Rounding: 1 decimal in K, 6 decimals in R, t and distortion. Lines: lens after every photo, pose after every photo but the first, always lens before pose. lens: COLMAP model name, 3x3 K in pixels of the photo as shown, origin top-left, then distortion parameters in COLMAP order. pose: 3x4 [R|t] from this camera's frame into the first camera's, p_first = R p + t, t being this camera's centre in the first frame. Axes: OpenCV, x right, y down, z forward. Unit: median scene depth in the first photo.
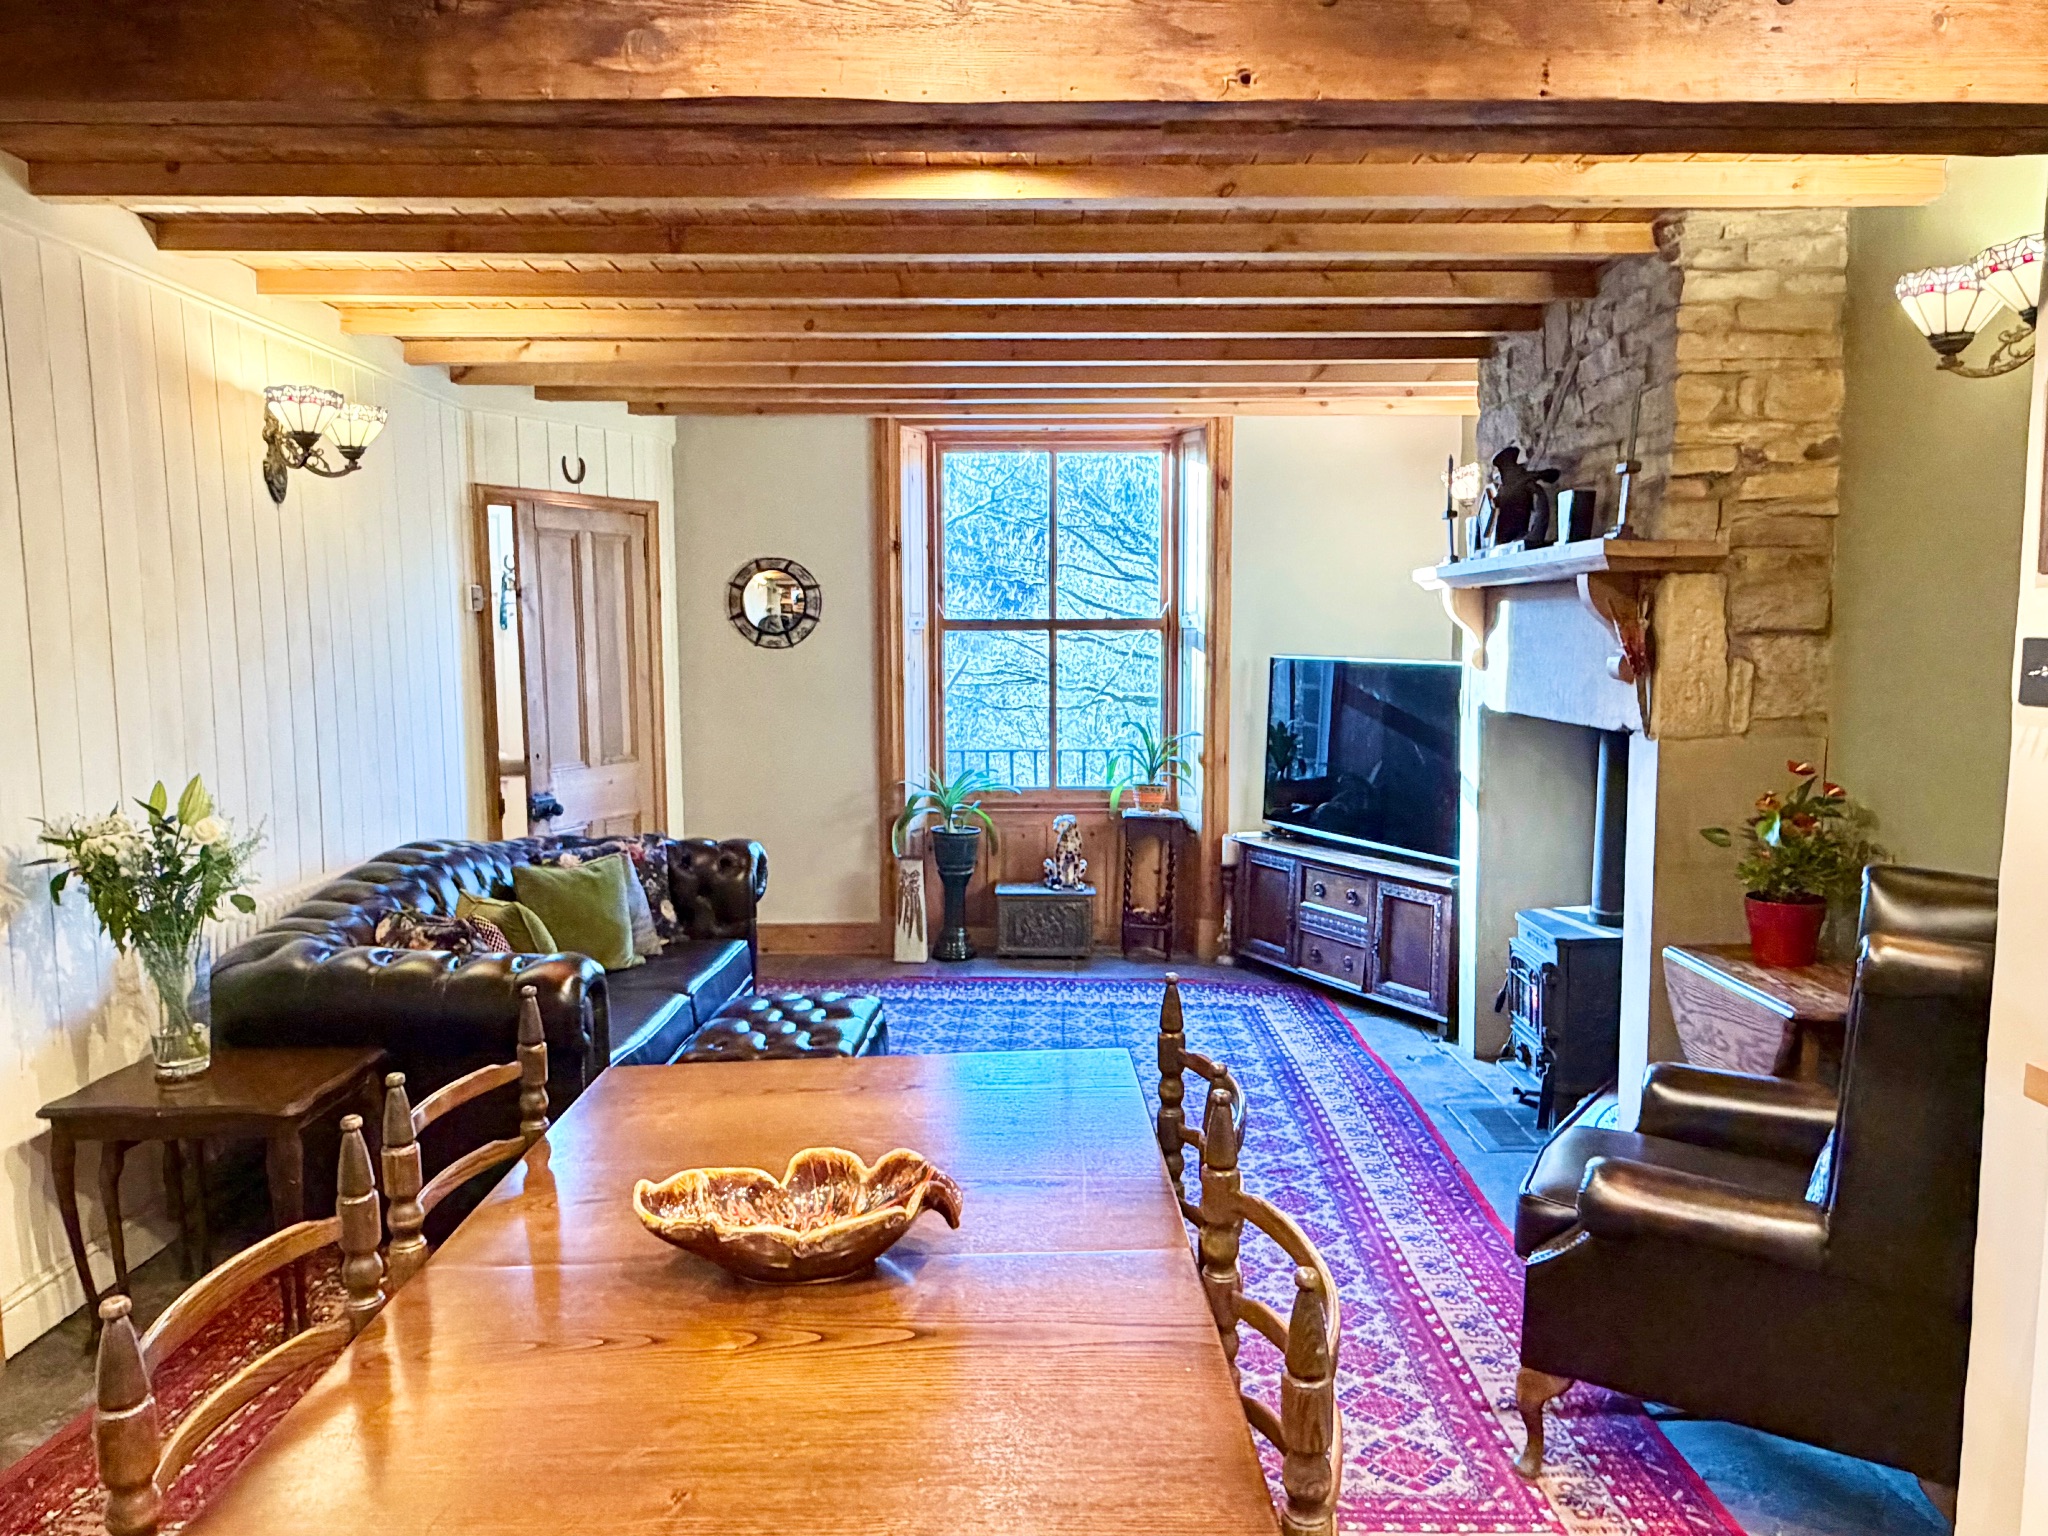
lens RADIAL K [[1330.5, 0, 1064.3], [0, 1330.5, 788.1], [0, 0, 1]] dist [-0.003041, -0.002601]
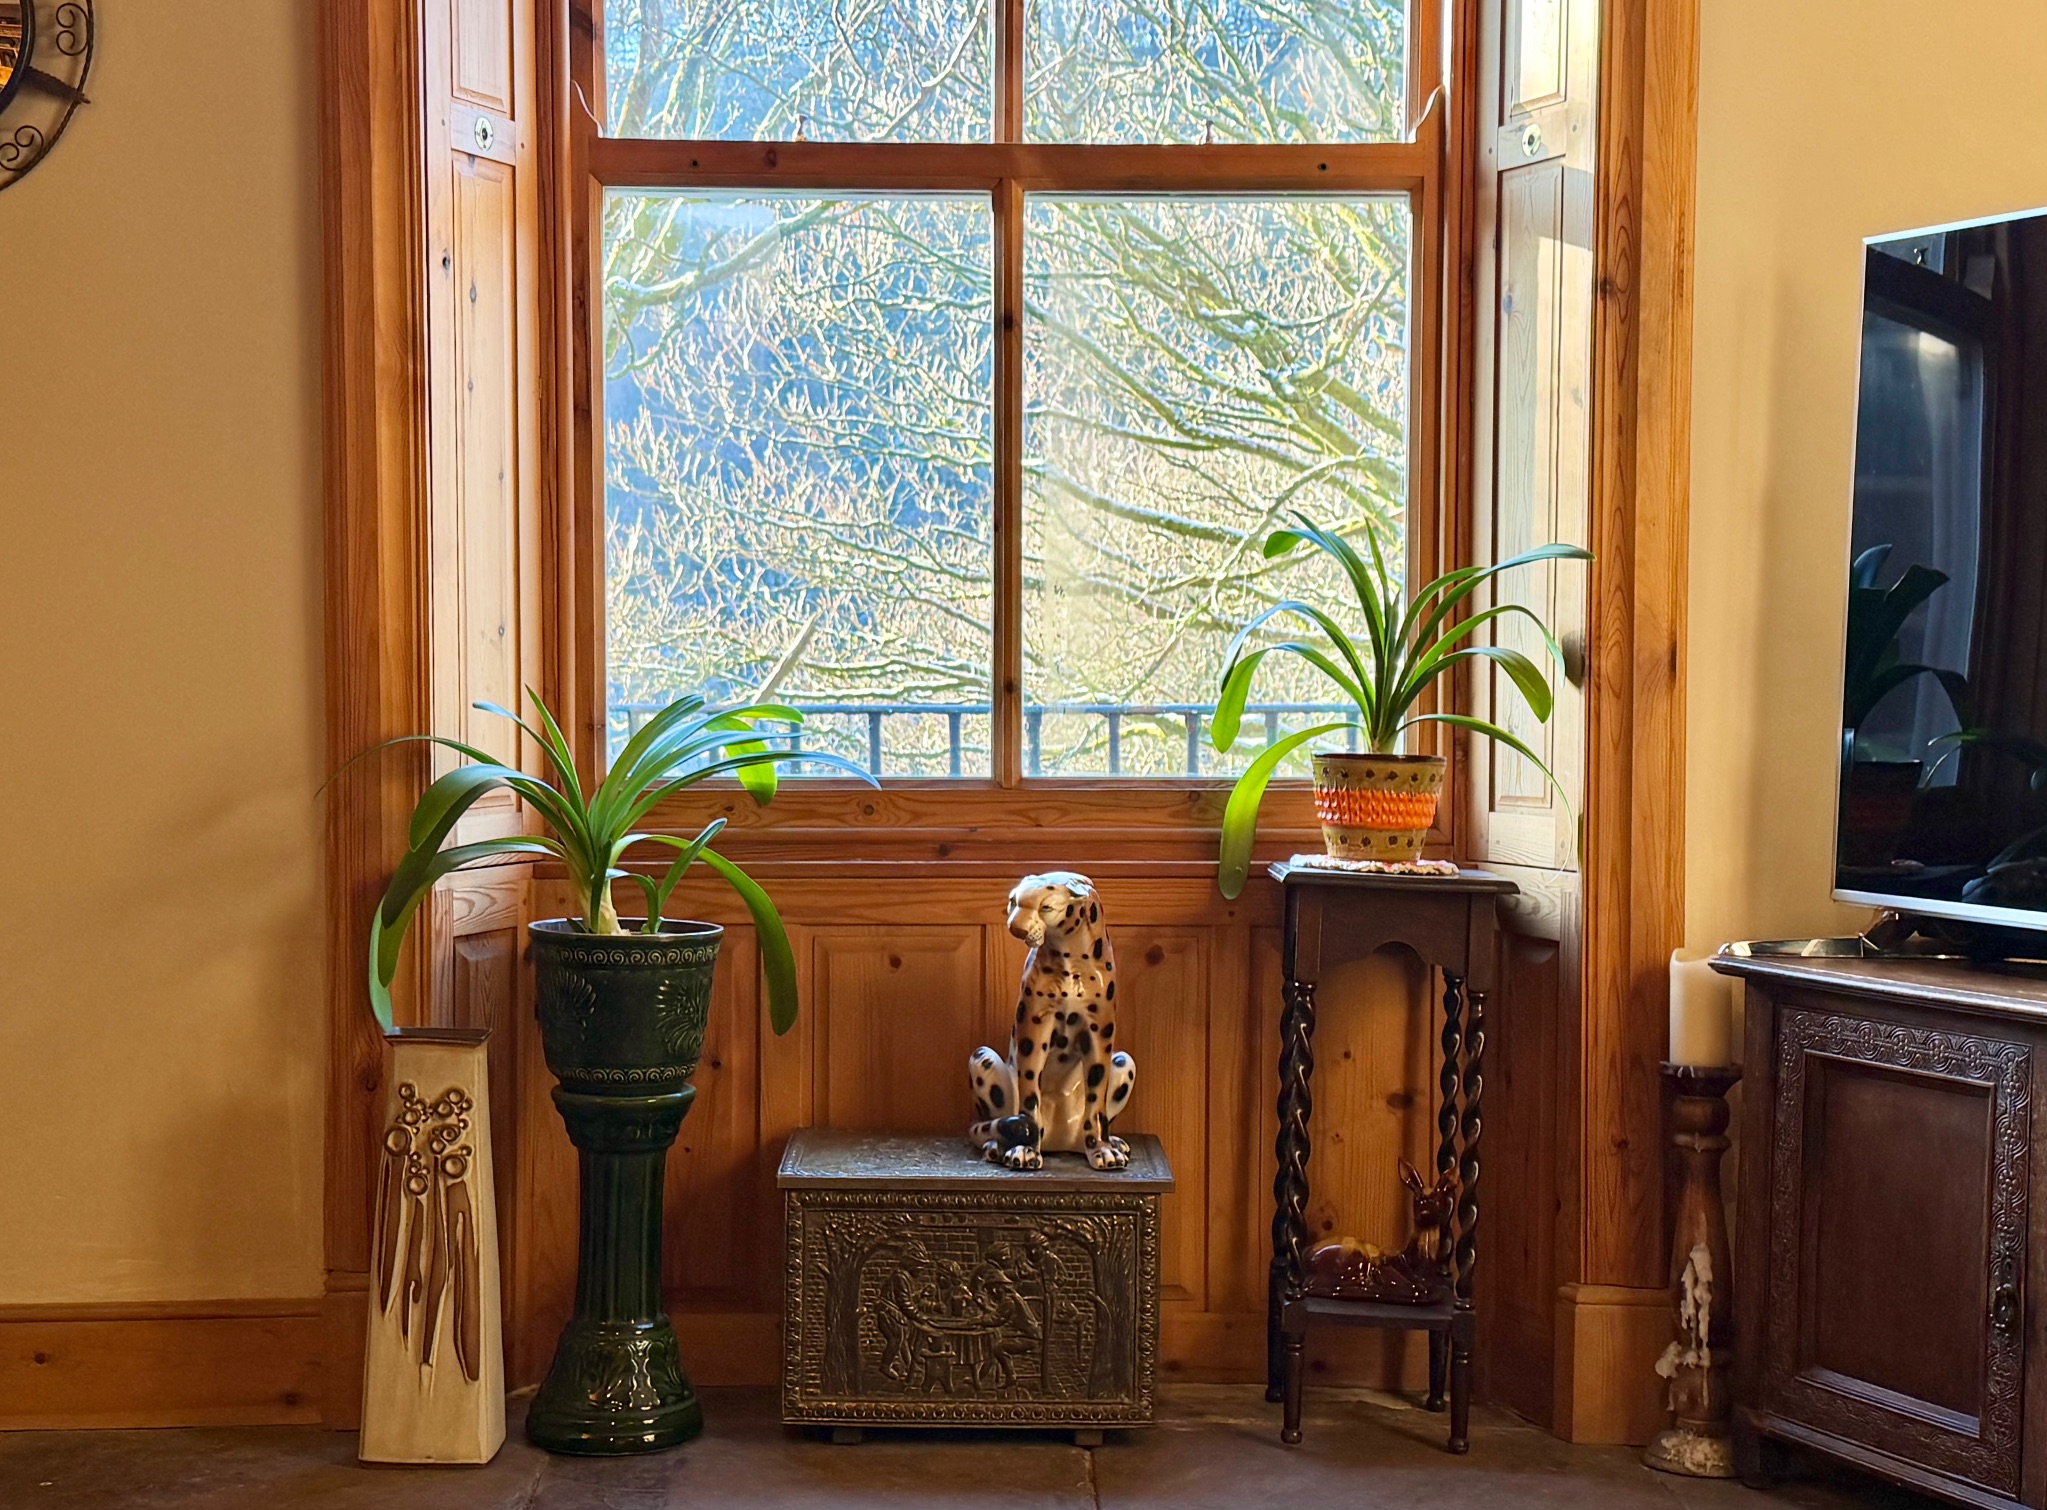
lens RADIAL K [[2811.2, 0, 1039.6], [0, 2811.2, 761.1], [0, 0, 1]] dist [0.110763, 0.000000]
pose [[0.999979, 0.000788, -0.006416, 0.001566], [-0.001248, 0.997402, -0.072023, 0.038688], [0.006342, 0.072030, 0.997382, 0.461851]]
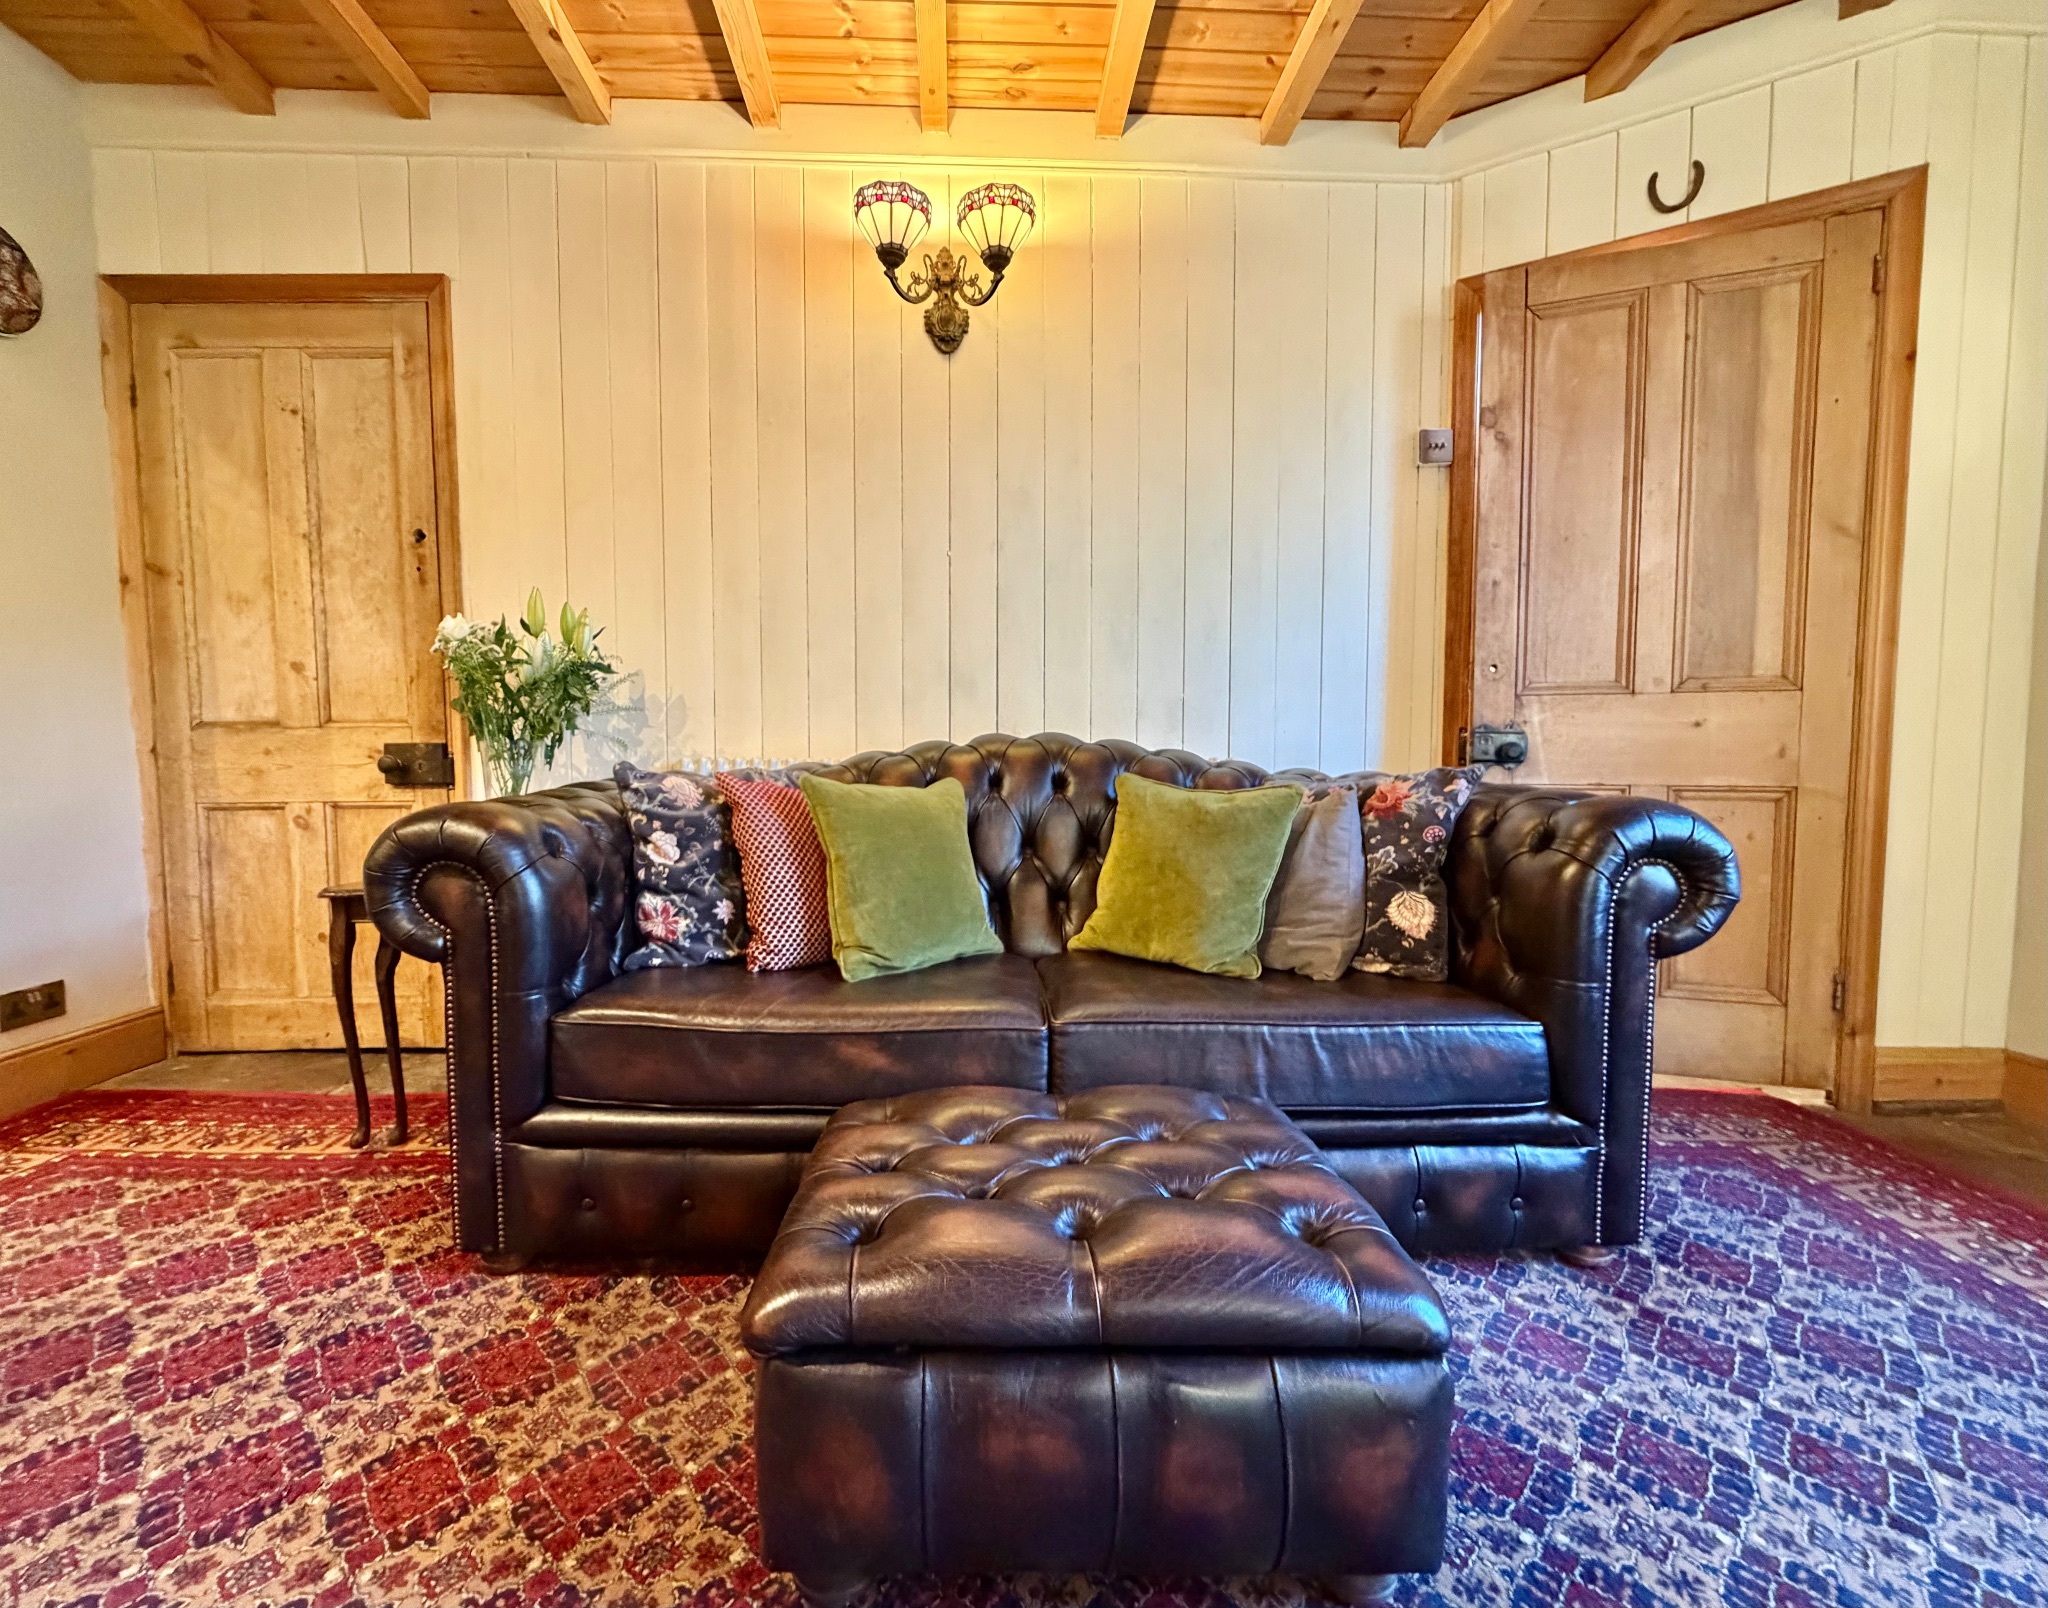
lens RADIAL K [[879.7, 0, 1006.7], [0, 879.7, 799.5], [0, 0, 1]] dist [-0.000309, 0.000620]
pose [[0.013691, 0.057500, -0.998252, 0.028152], [-0.109770, 0.992398, 0.055657, 0.035503], [0.993863, 0.108816, 0.019899, 0.627646]]
